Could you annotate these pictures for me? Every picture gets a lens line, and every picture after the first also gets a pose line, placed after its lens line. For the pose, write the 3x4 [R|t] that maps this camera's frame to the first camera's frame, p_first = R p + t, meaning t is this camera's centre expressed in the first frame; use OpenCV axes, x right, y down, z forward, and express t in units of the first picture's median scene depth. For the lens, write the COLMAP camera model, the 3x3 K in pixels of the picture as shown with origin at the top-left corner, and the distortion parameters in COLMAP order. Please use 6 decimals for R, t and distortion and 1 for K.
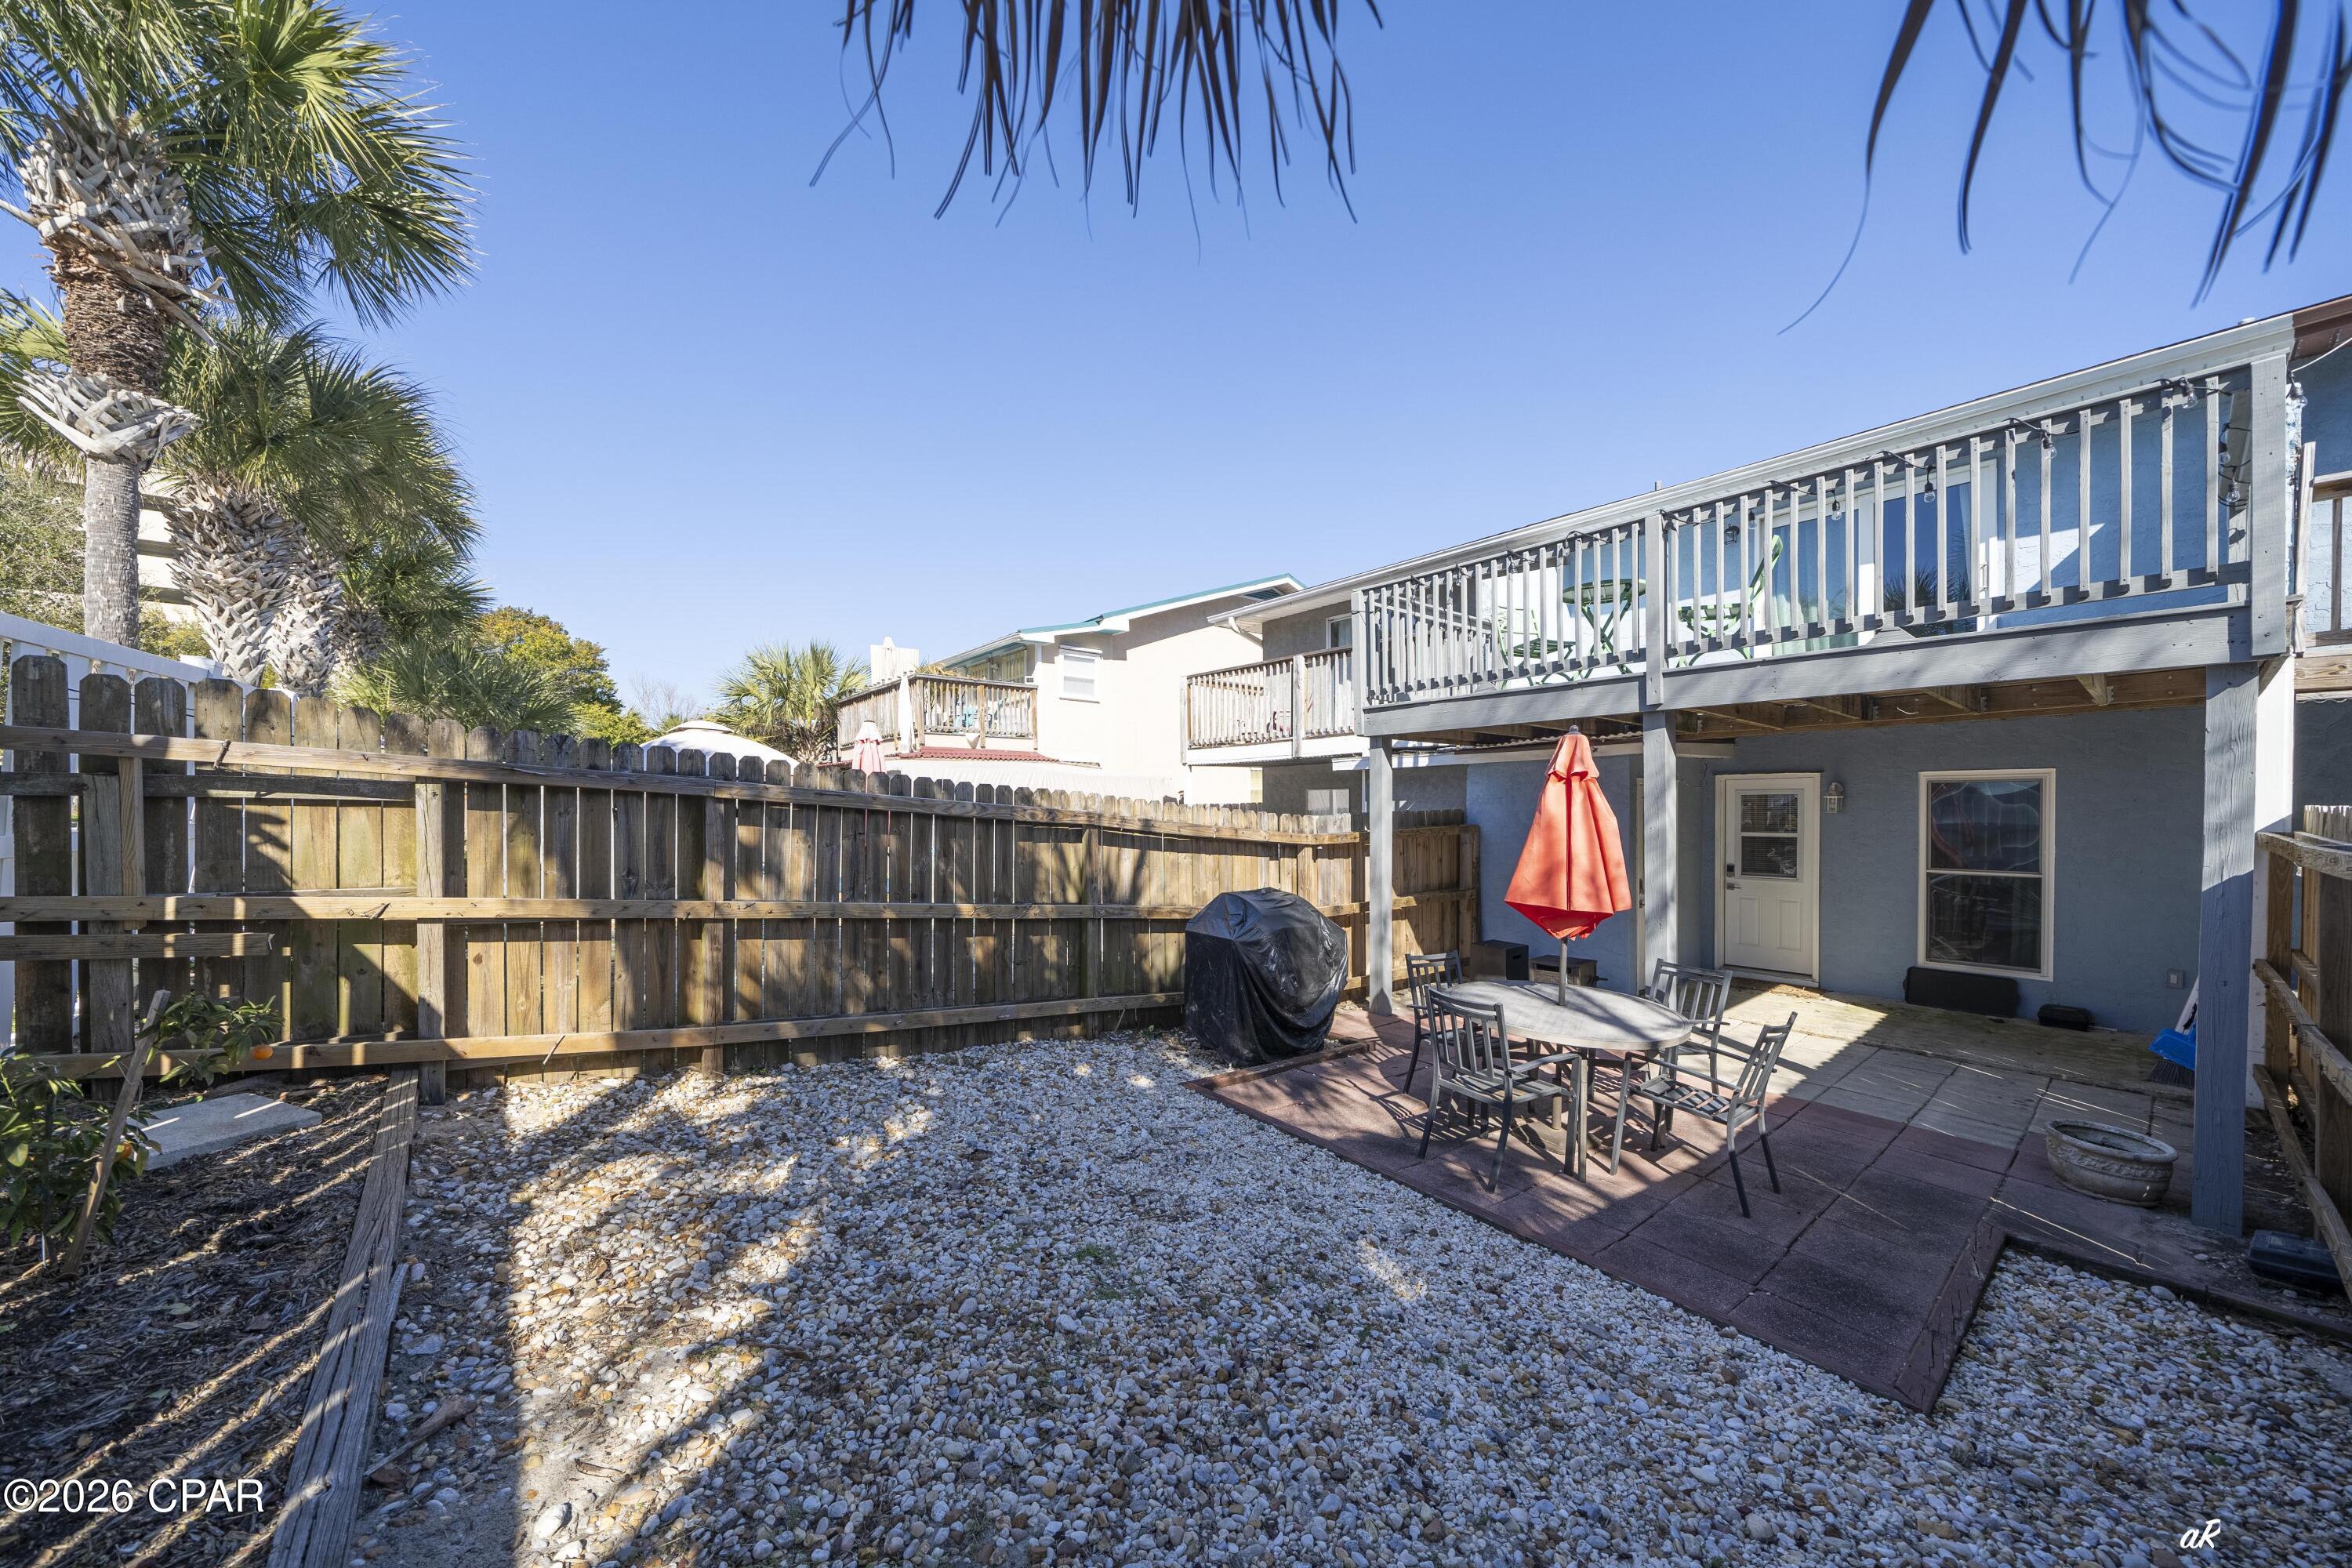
lens RADIAL K [[822.6, 0, 1183.8], [0, 822.6, 805.9], [0, 0, 1]] dist [-0.005298, -0.000159]
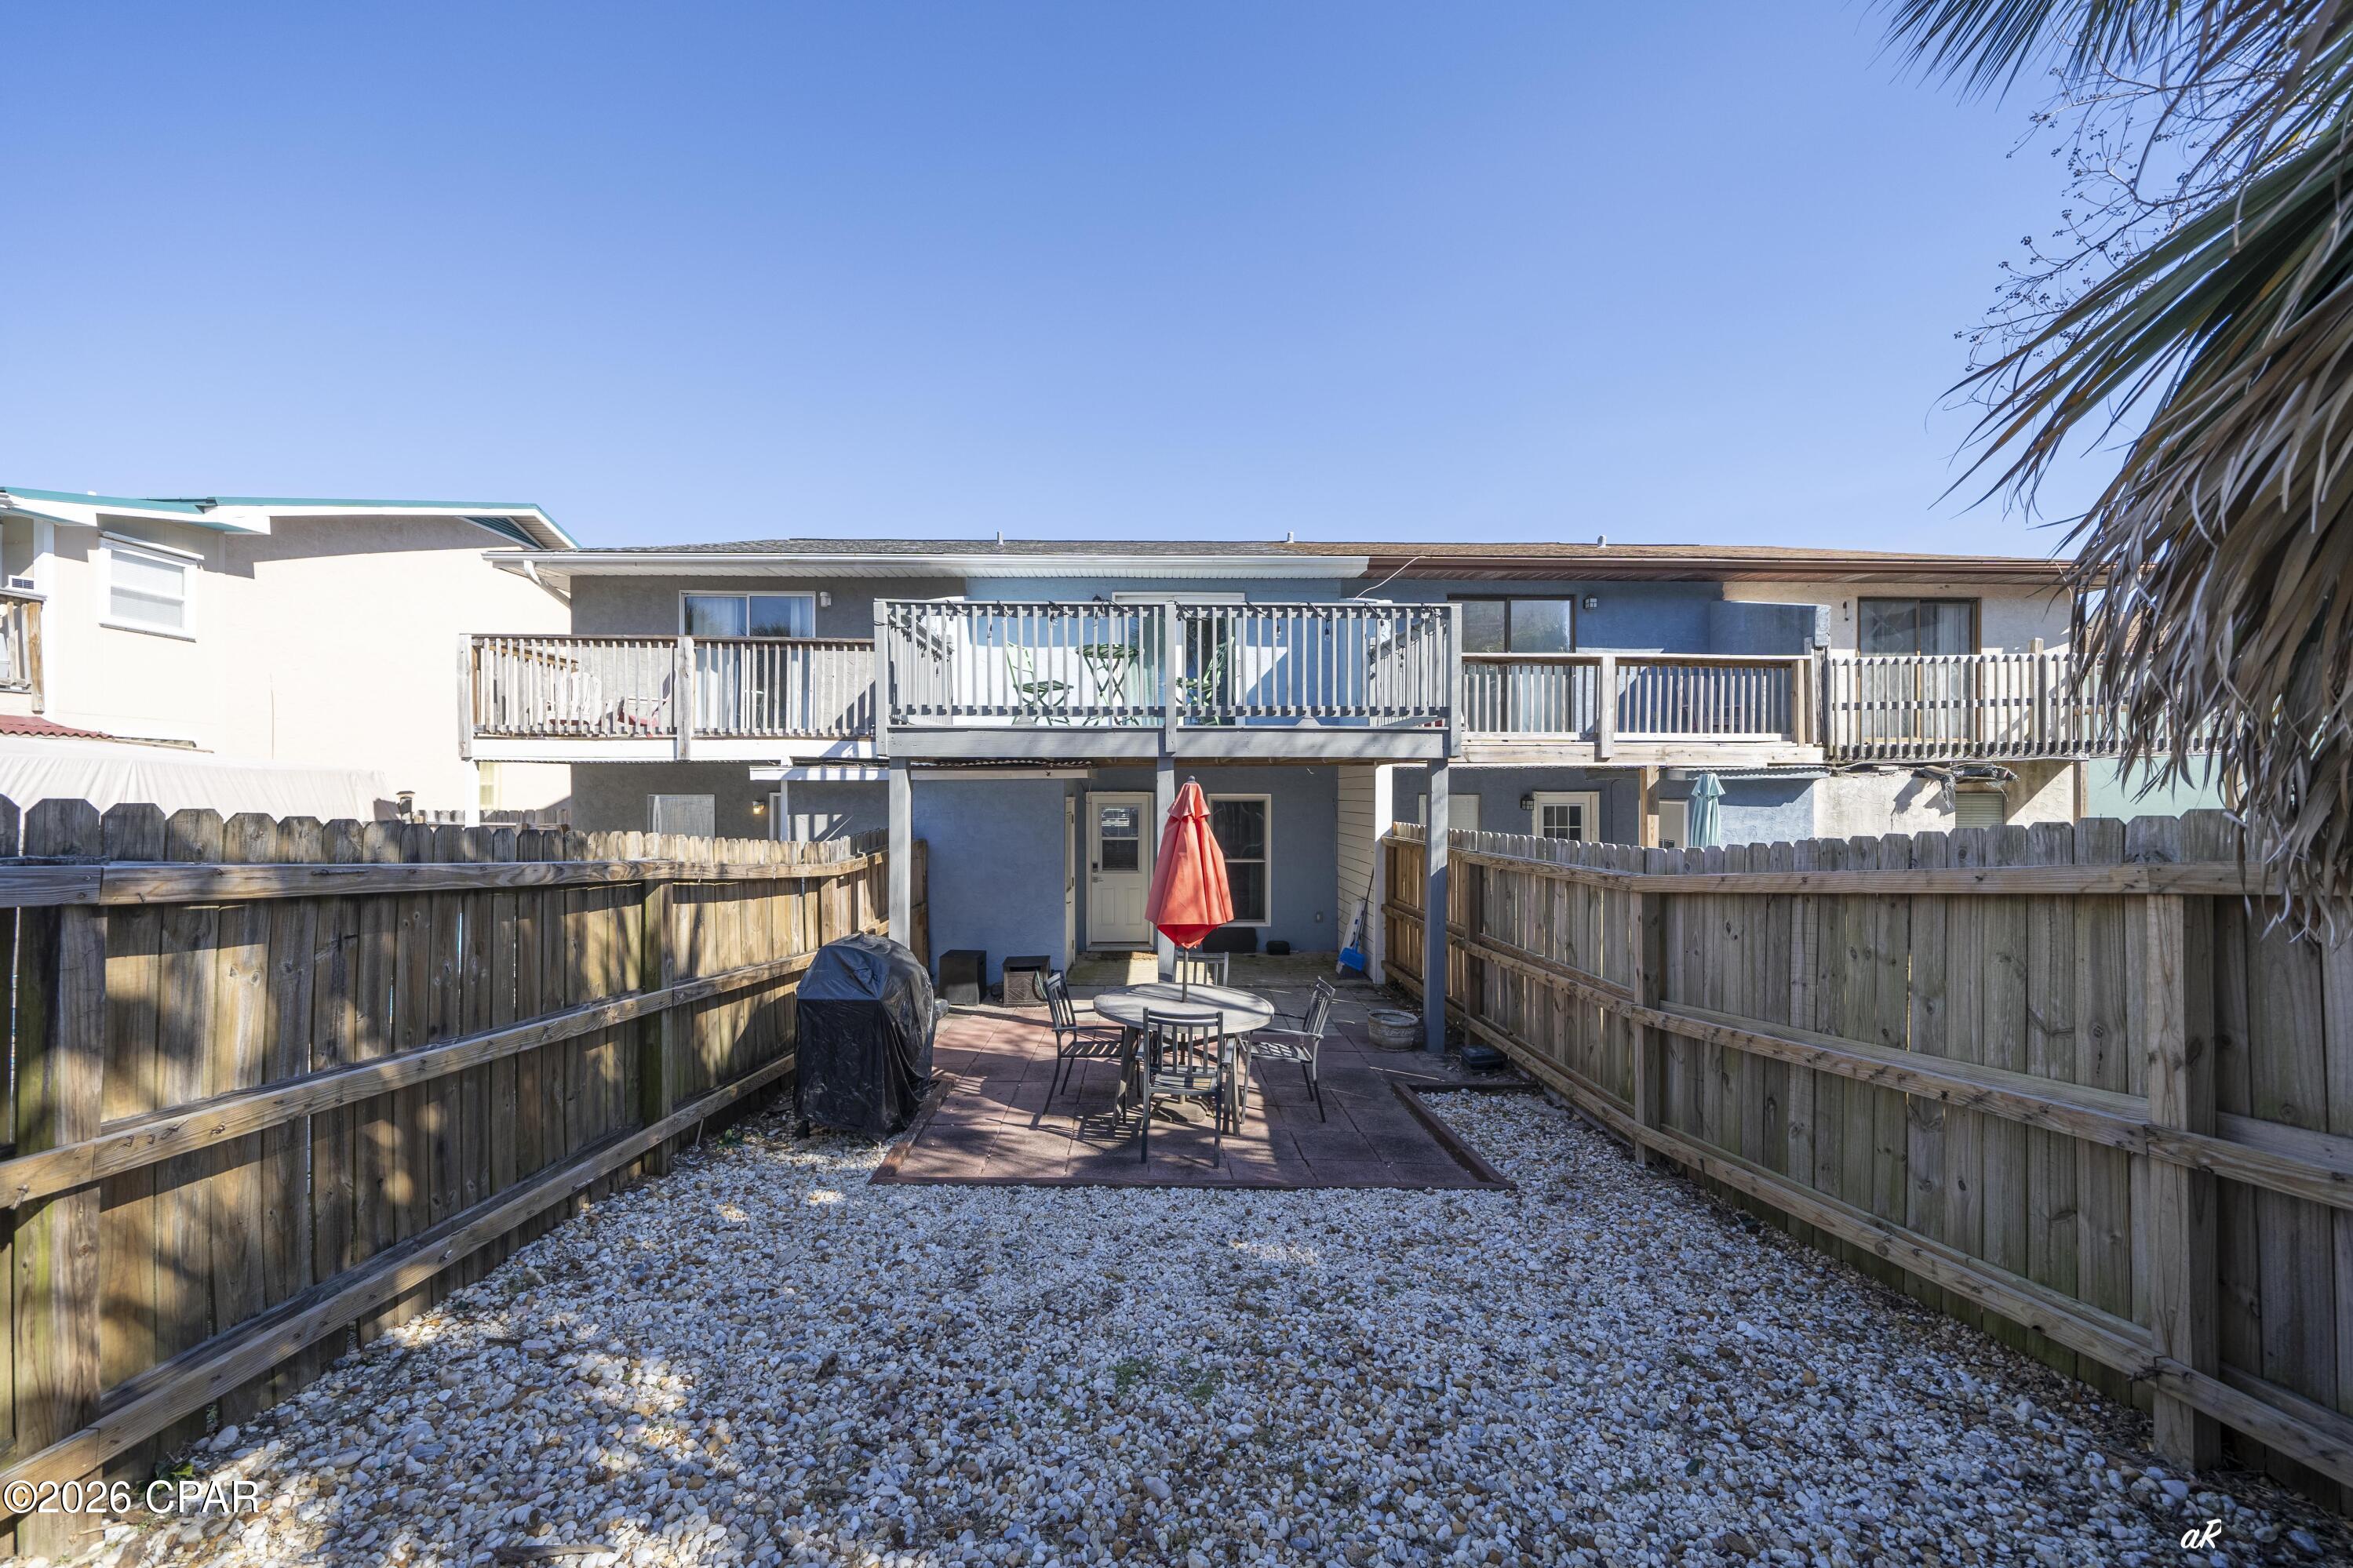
lens RADIAL K [[822.8, 0, 1175.5], [0, 822.8, 786.2], [0, 0, 1]] dist [-0.005298, -0.000159]
pose [[0.605521, 0.011833, 0.795741, -0.433864], [-0.006611, 0.999930, -0.009839, -0.055820], [-0.795802, 0.000697, 0.605557, 0.210135]]
